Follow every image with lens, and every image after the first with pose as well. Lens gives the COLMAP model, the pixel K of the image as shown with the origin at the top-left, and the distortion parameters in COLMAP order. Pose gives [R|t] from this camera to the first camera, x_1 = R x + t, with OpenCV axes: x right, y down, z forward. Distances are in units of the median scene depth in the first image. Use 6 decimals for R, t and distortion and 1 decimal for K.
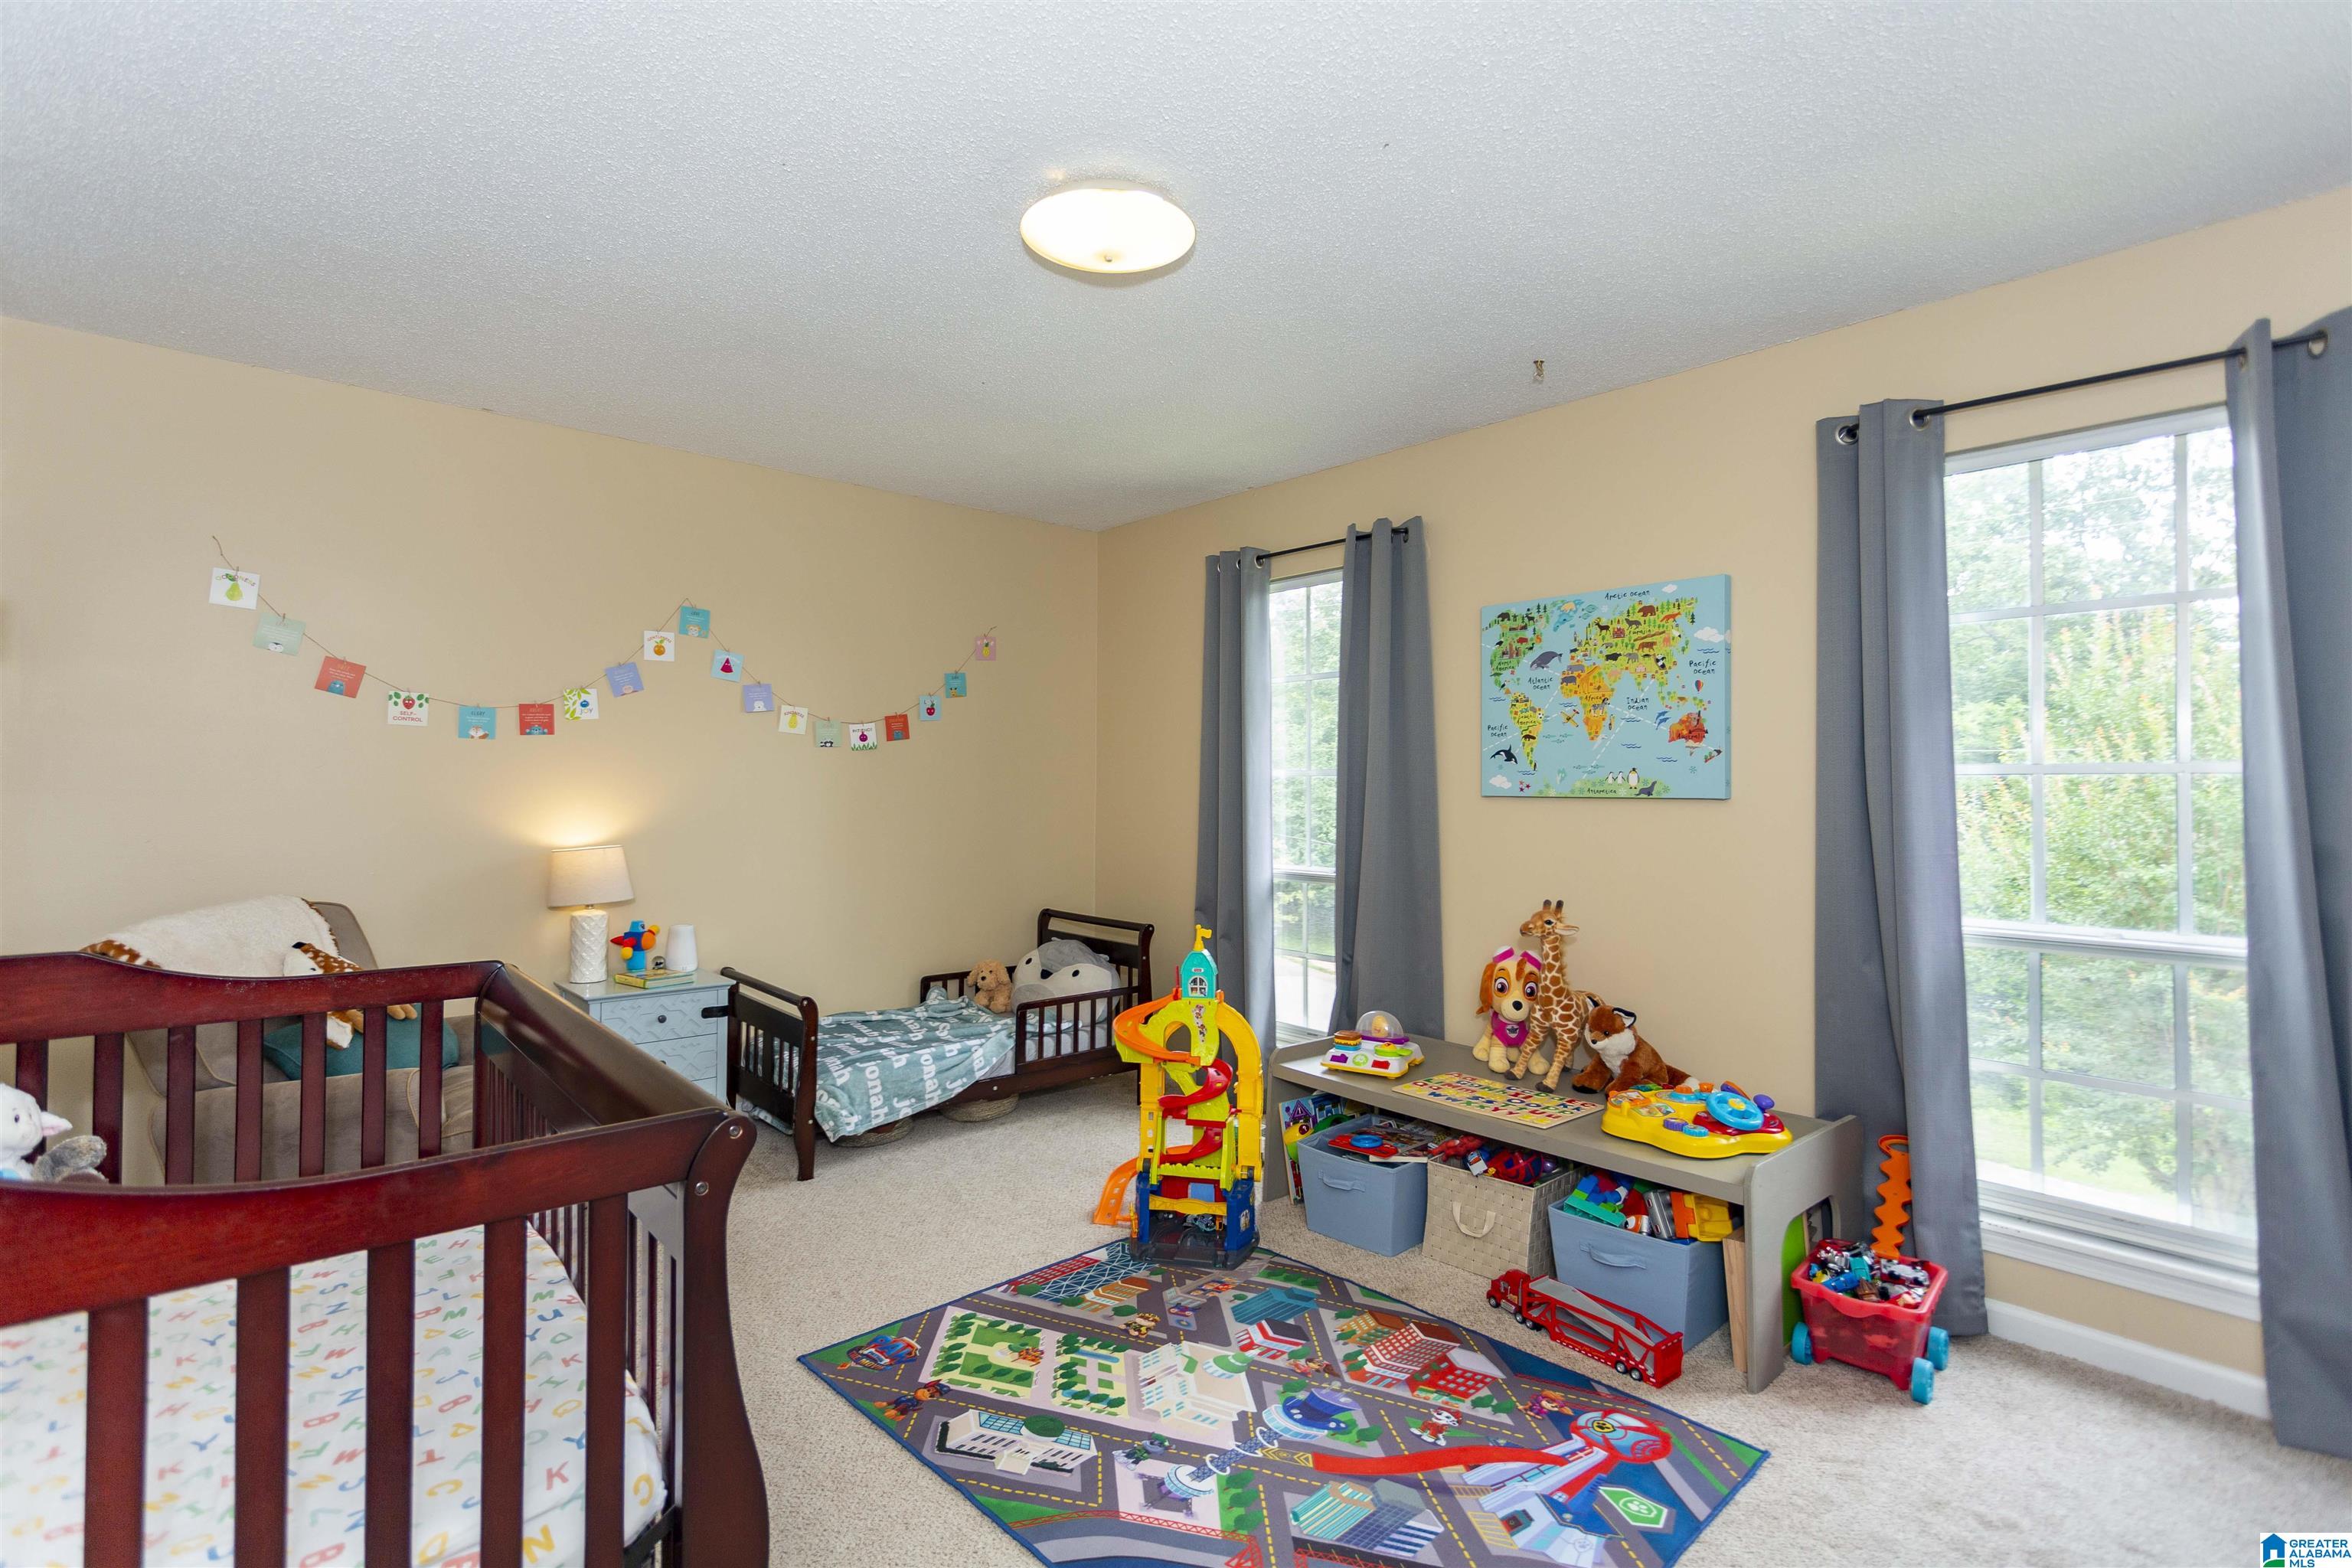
lens RADIAL K [[1098.0, 0, 1176.0], [0, 1098.0, 784.0], [0, 0, 1]] dist [0.001123, -0.000092]
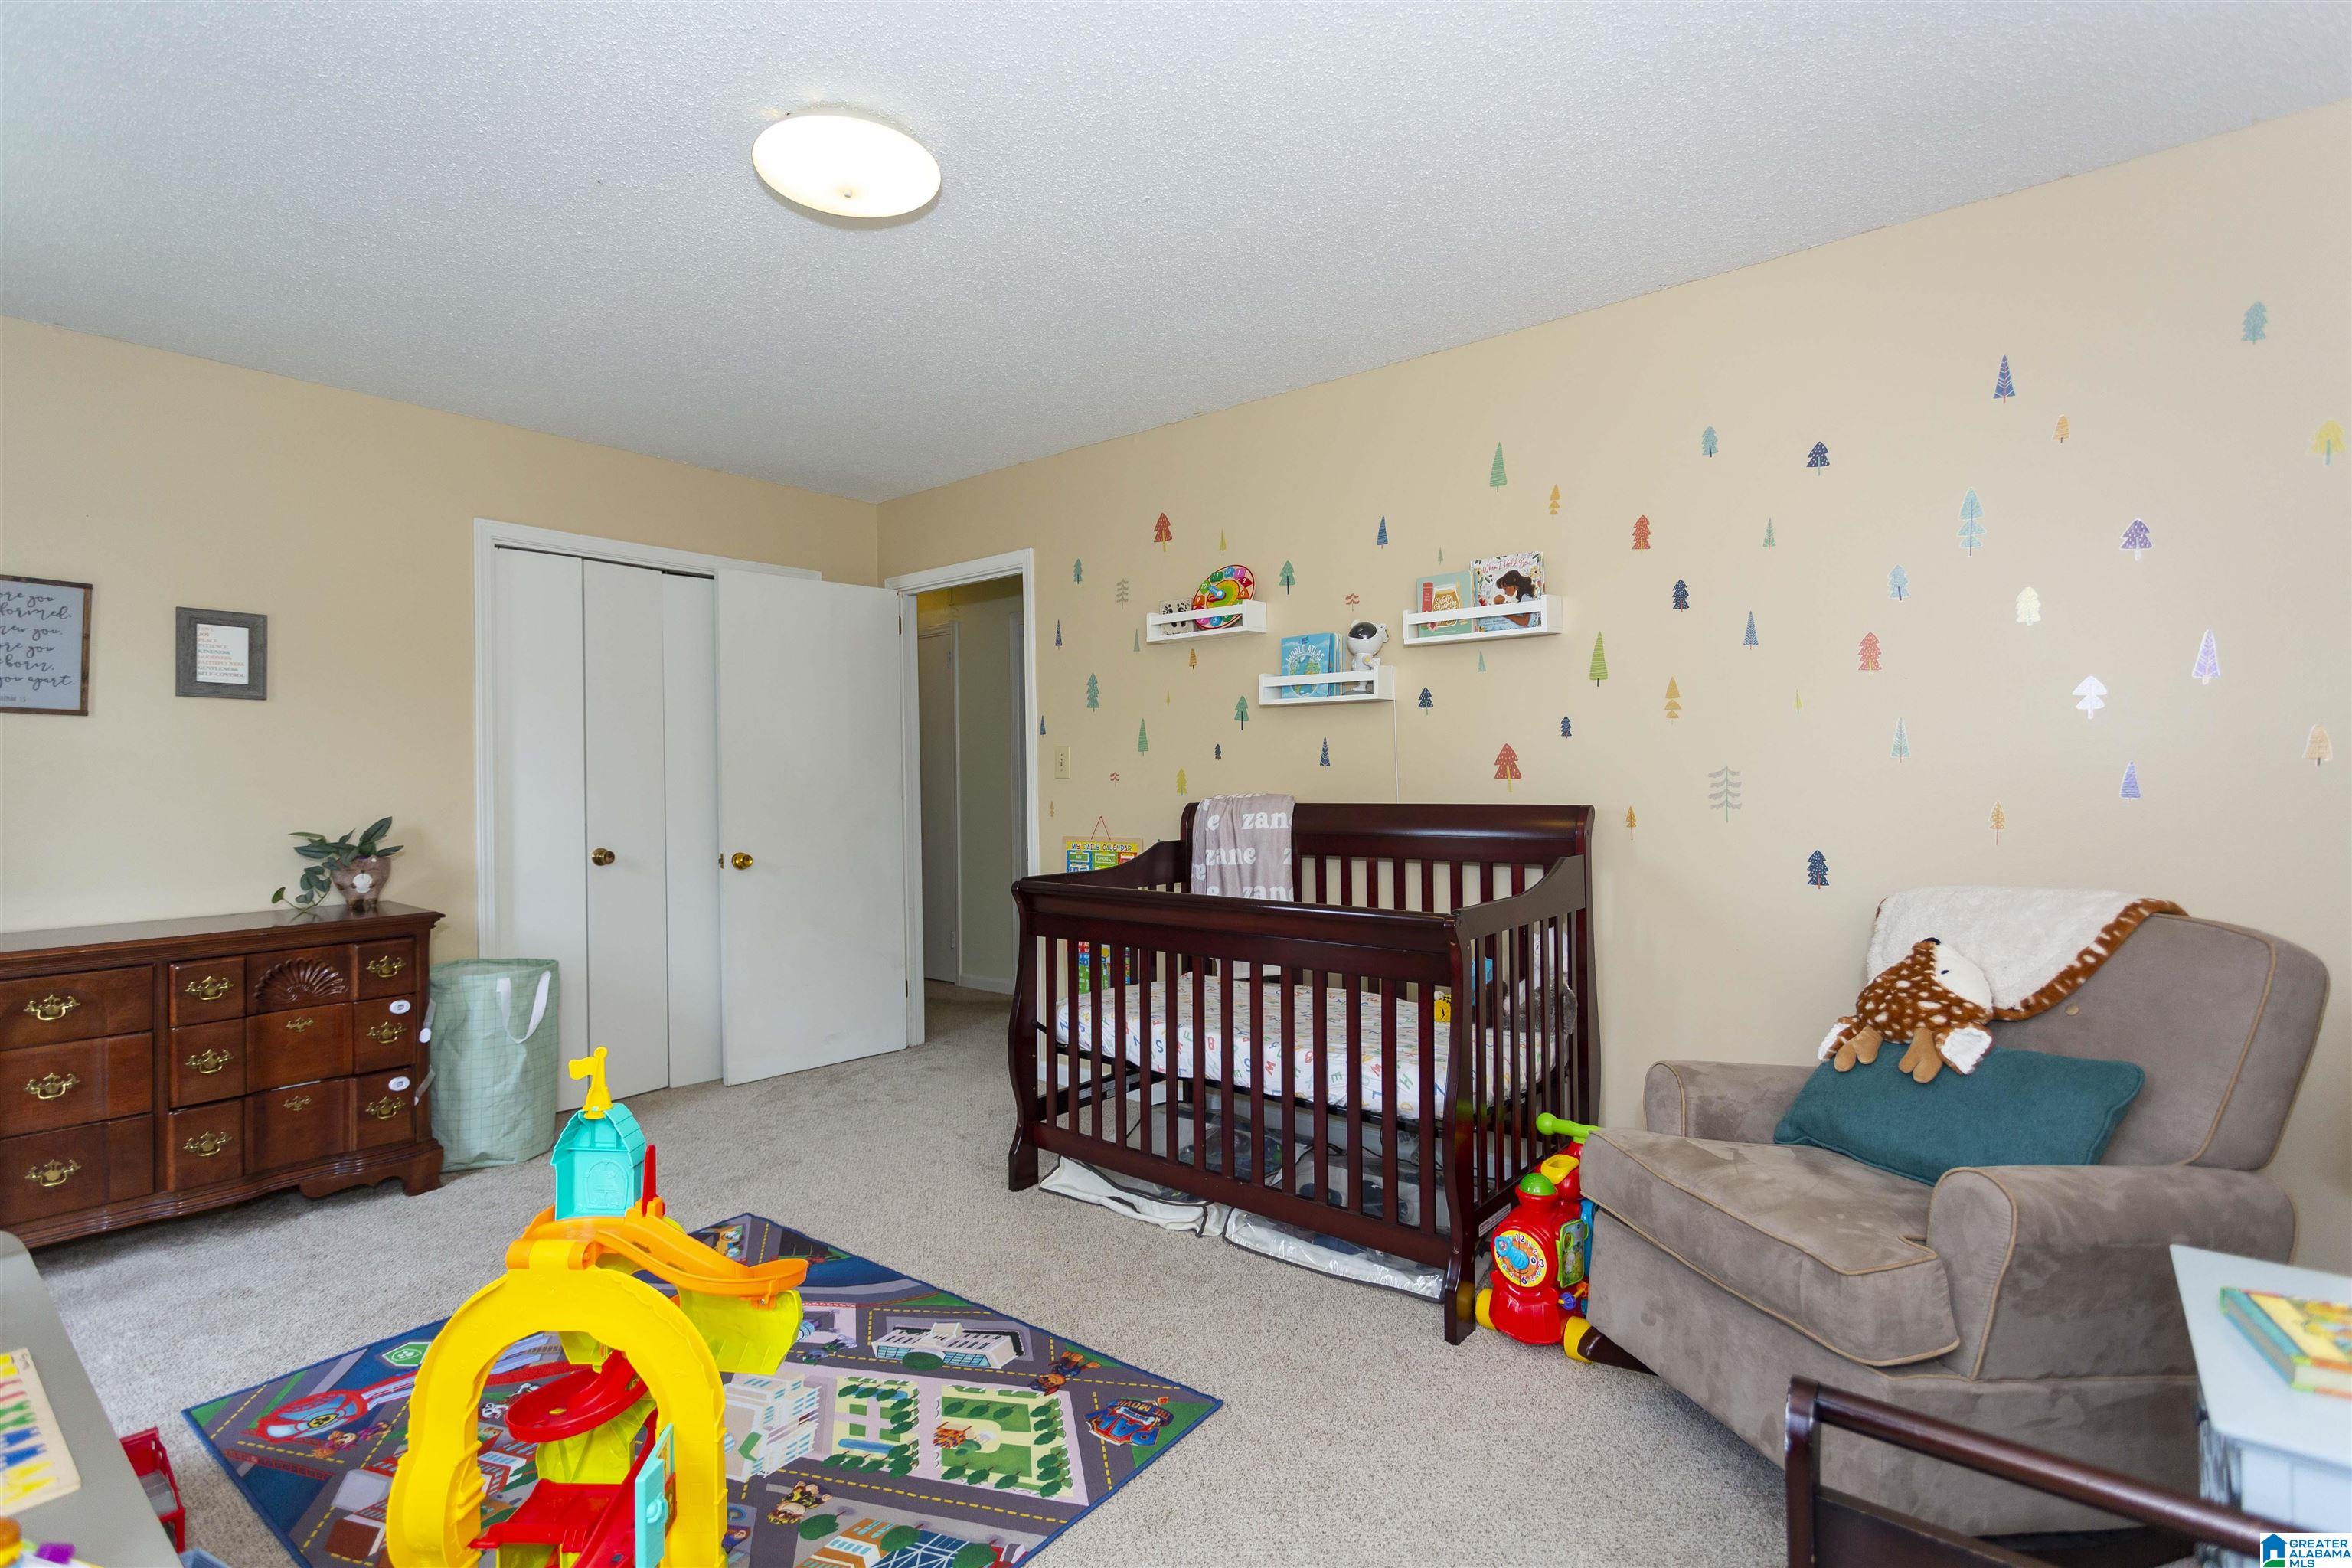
lens RADIAL K [[1130.1, 0, 1176.0], [0, 1130.1, 784.0], [0, 0, 1]] dist [0.009798, 0.000016]
pose [[-0.986323, 0.008925, -0.164584, -0.155496], [0.008753, 0.999960, 0.001770, 0.031660], [0.164593, 0.000305, -0.986361, 1.766106]]
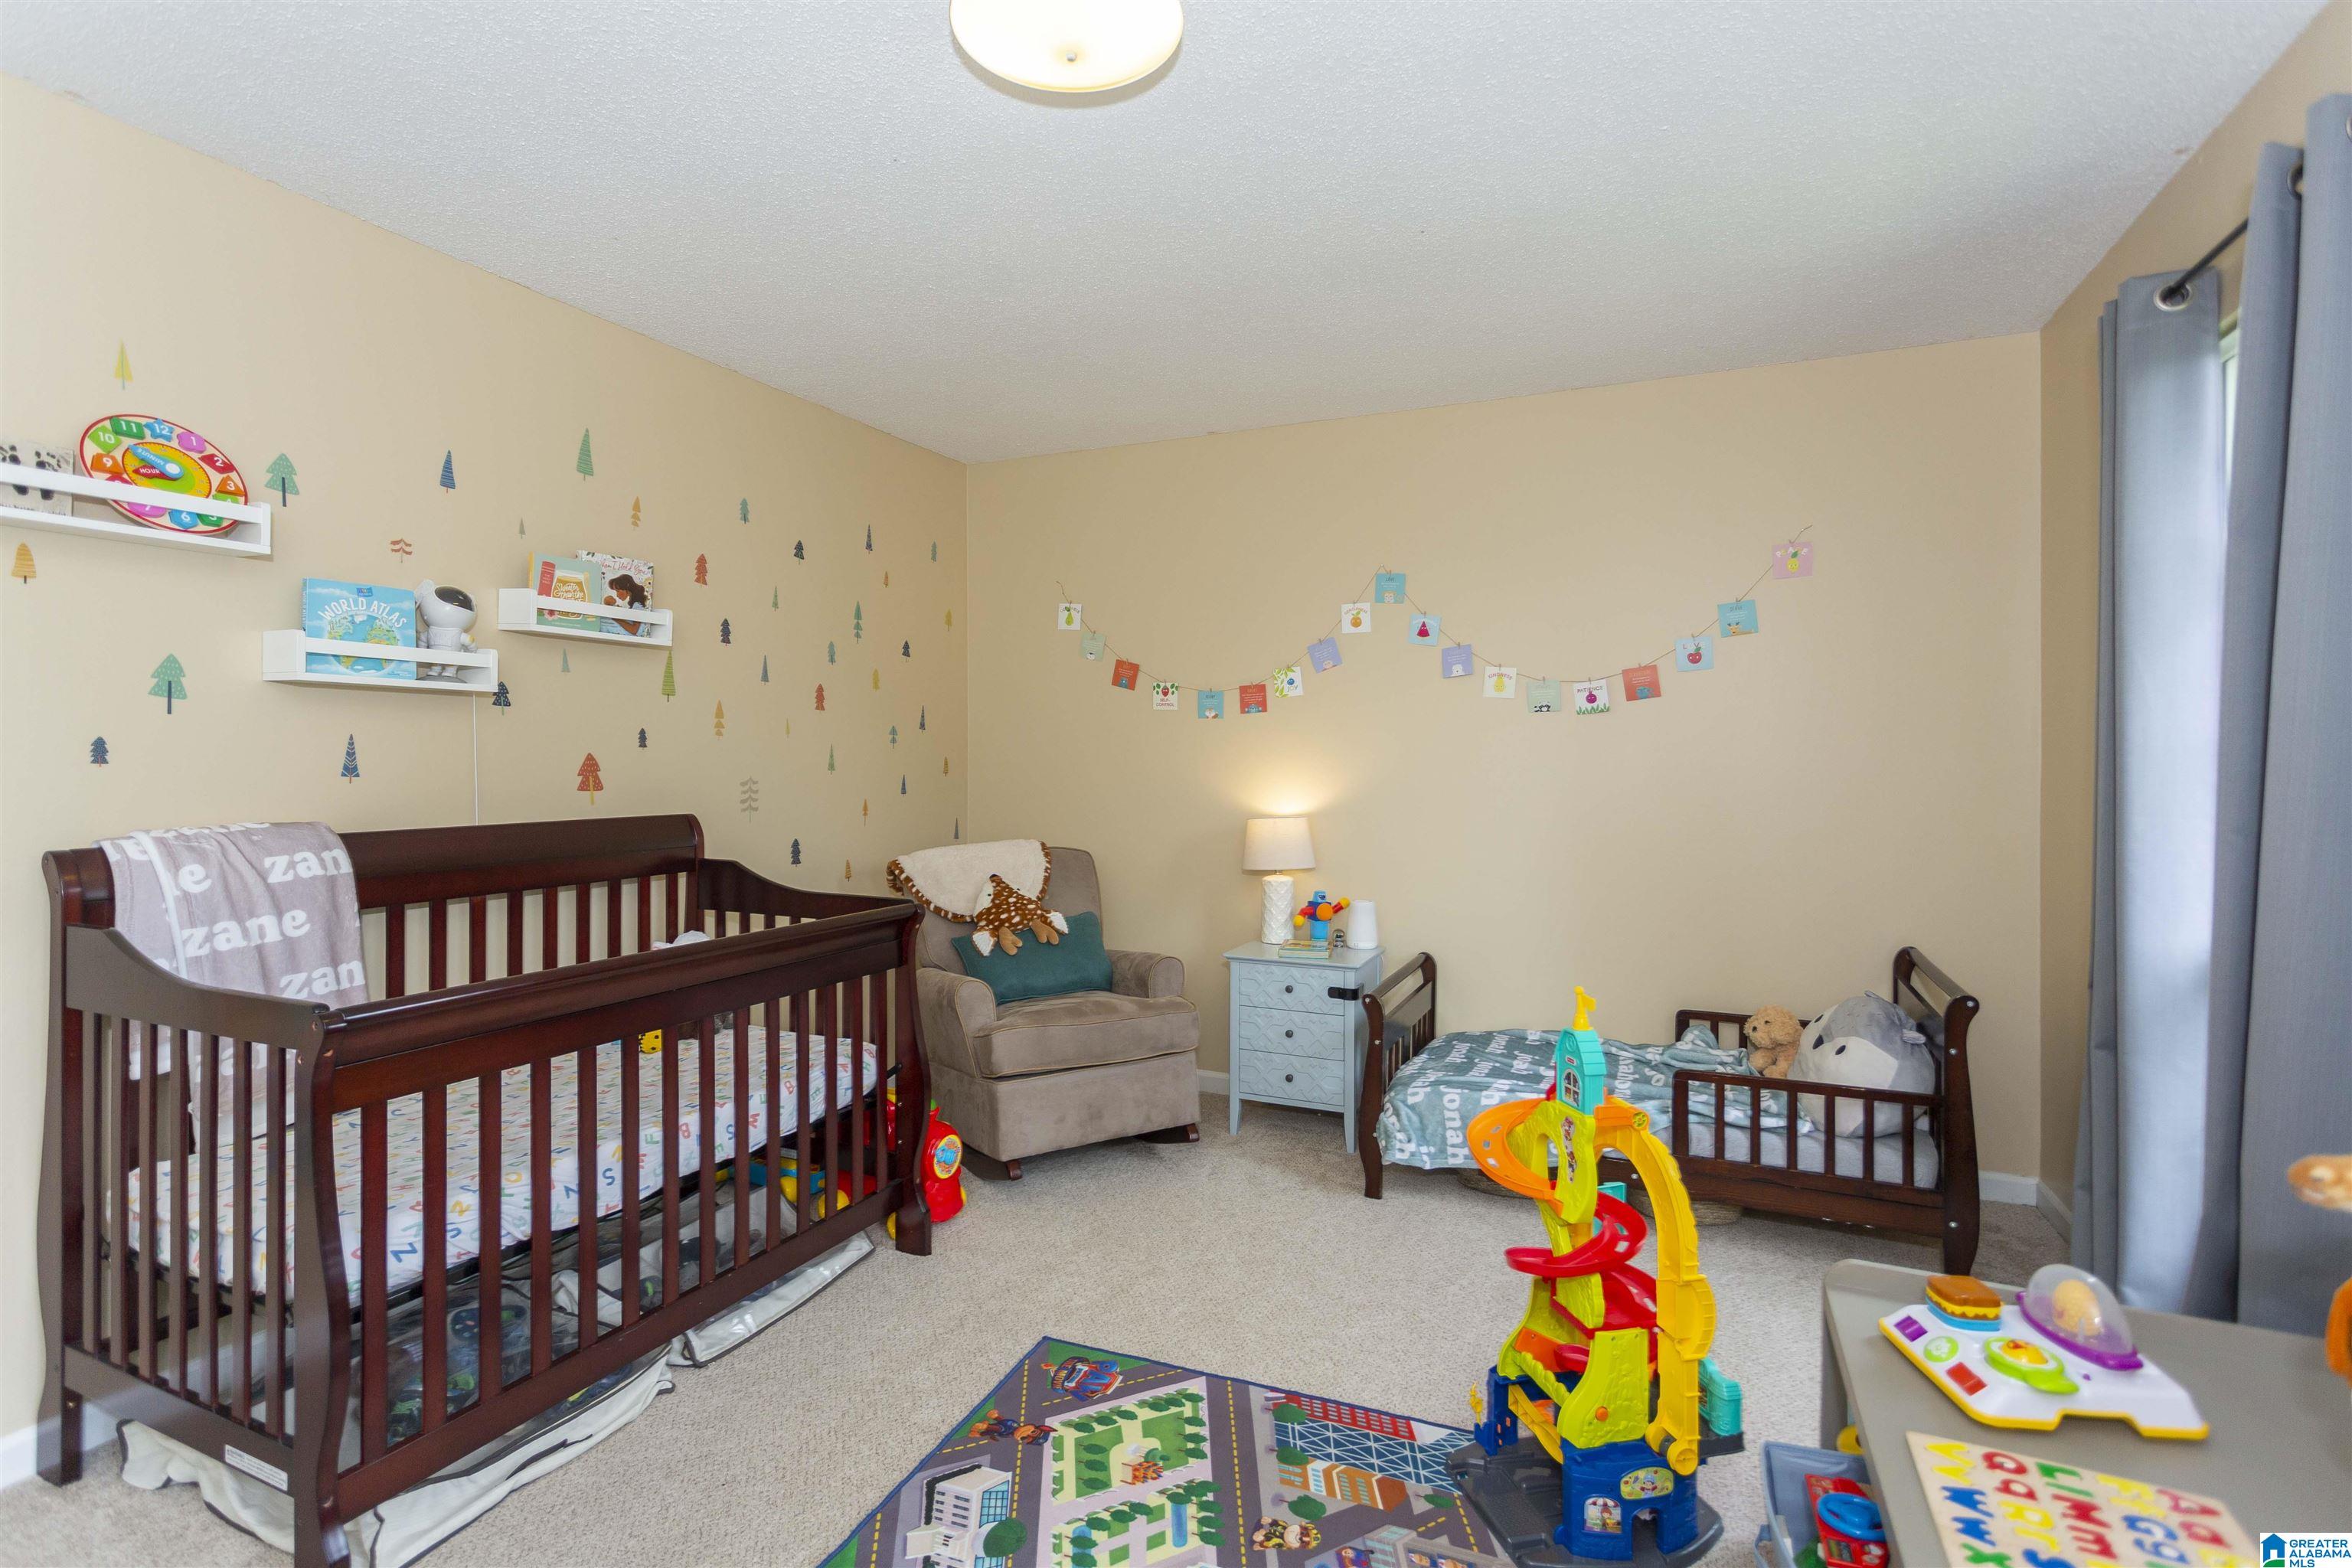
lens RADIAL K [[1117.6, 0, 1165.8], [0, 1117.6, 769.7], [0, 0, 1]] dist [0.004252, -0.000123]
pose [[0.416715, 0.007978, -0.909002, 0.579994], [0.004639, 0.999930, 0.010902, -0.000102], [0.909026, -0.008760, 0.416648, 0.643840]]
